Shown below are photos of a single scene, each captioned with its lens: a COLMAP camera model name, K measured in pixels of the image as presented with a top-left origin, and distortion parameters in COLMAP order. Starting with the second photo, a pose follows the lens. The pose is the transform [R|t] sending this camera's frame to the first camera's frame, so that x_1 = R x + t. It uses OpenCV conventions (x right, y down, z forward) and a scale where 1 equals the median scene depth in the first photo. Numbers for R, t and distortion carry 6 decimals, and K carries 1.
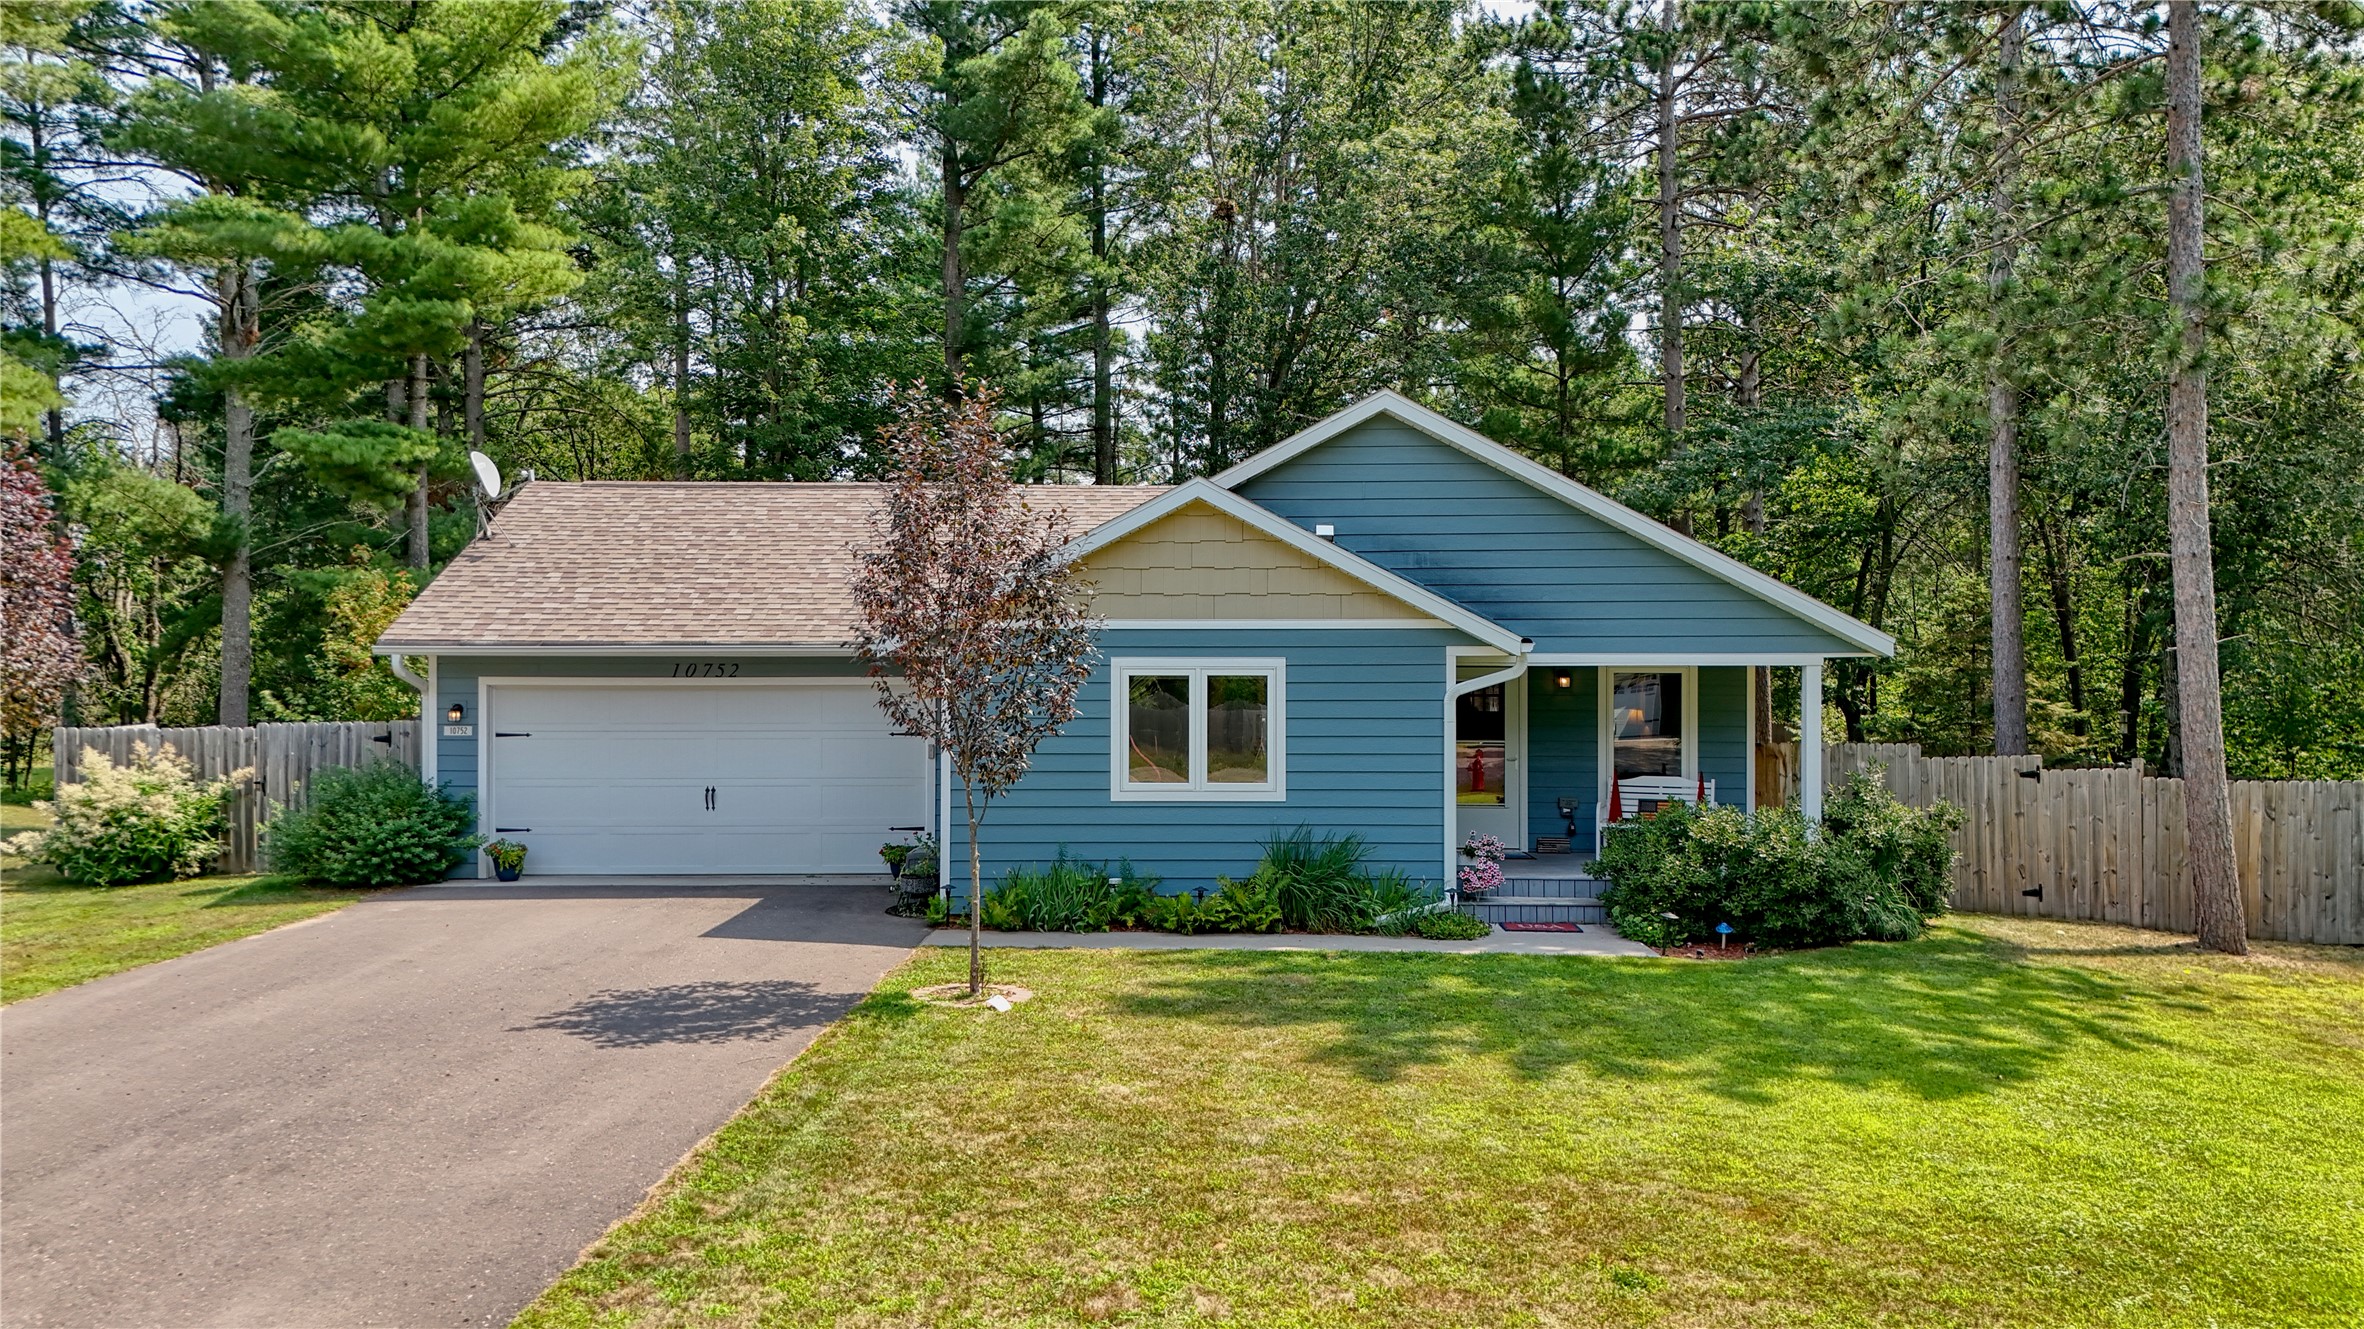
lens RADIAL K [[1739.7, 0, 1188.8], [0, 1739.7, 643.8], [0, 0, 1]] dist [0.076579, -0.079701]
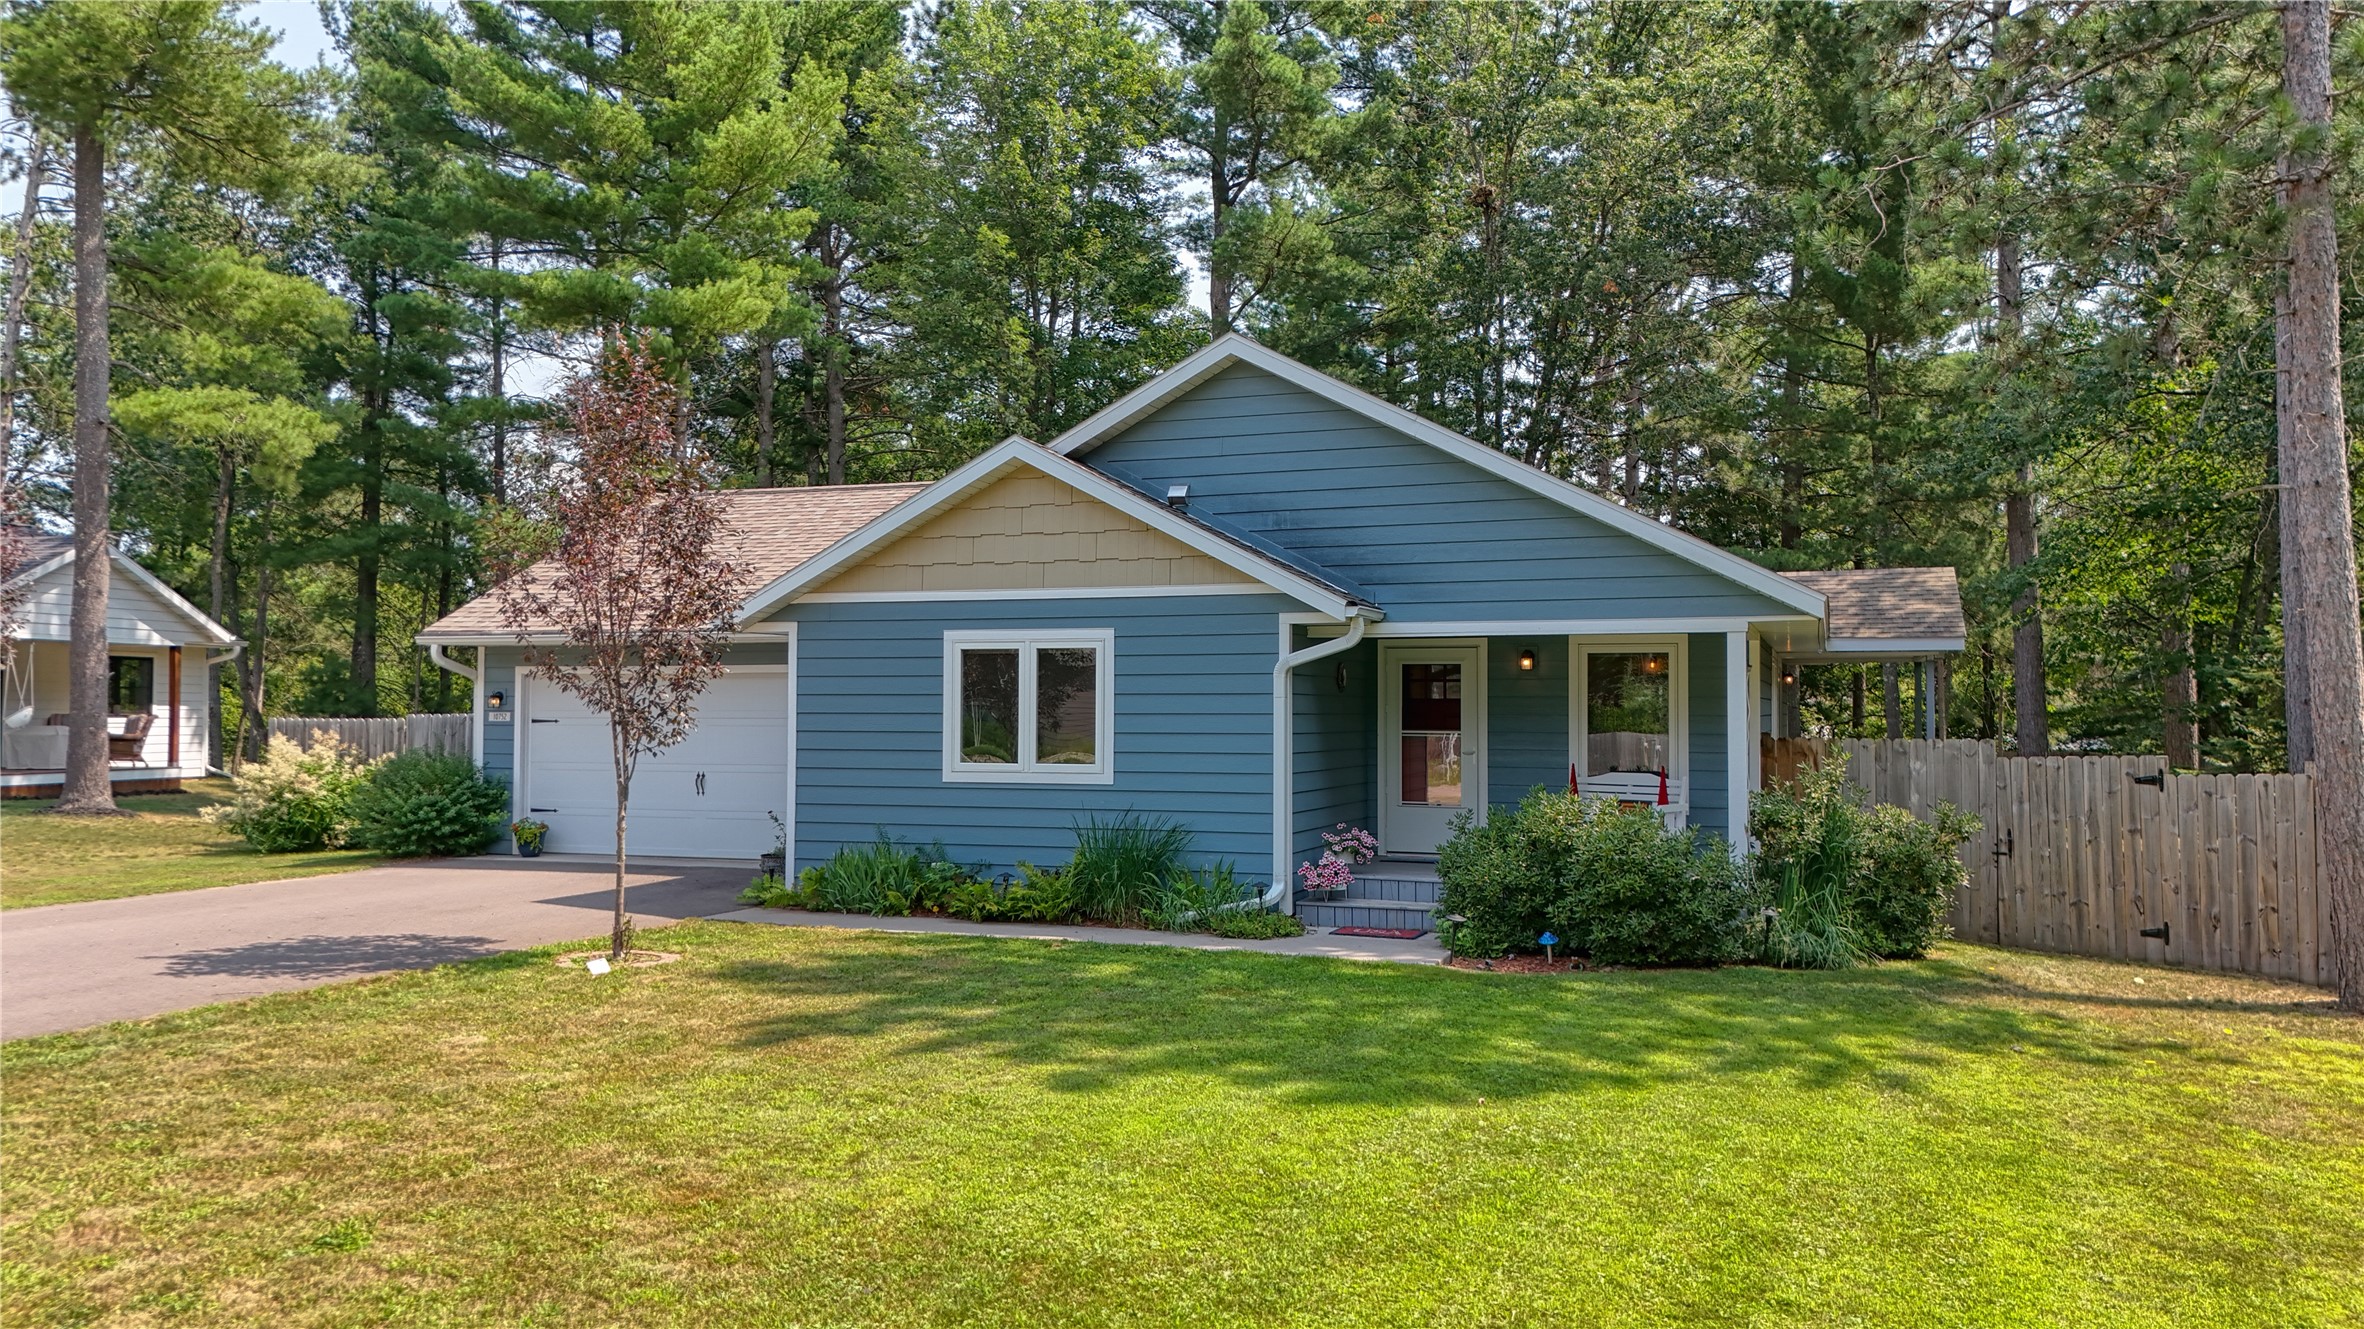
lens RADIAL K [[1739.7, 0, 1186.1], [0, 1739.7, 678.2], [0, 0, 1]] dist [0.076579, -0.079701]
pose [[0.944413, -0.003577, -0.328743, 0.392981], [0.000370, 0.999952, -0.009818, 0.042927], [0.328762, 0.009150, 0.944369, 0.143500]]
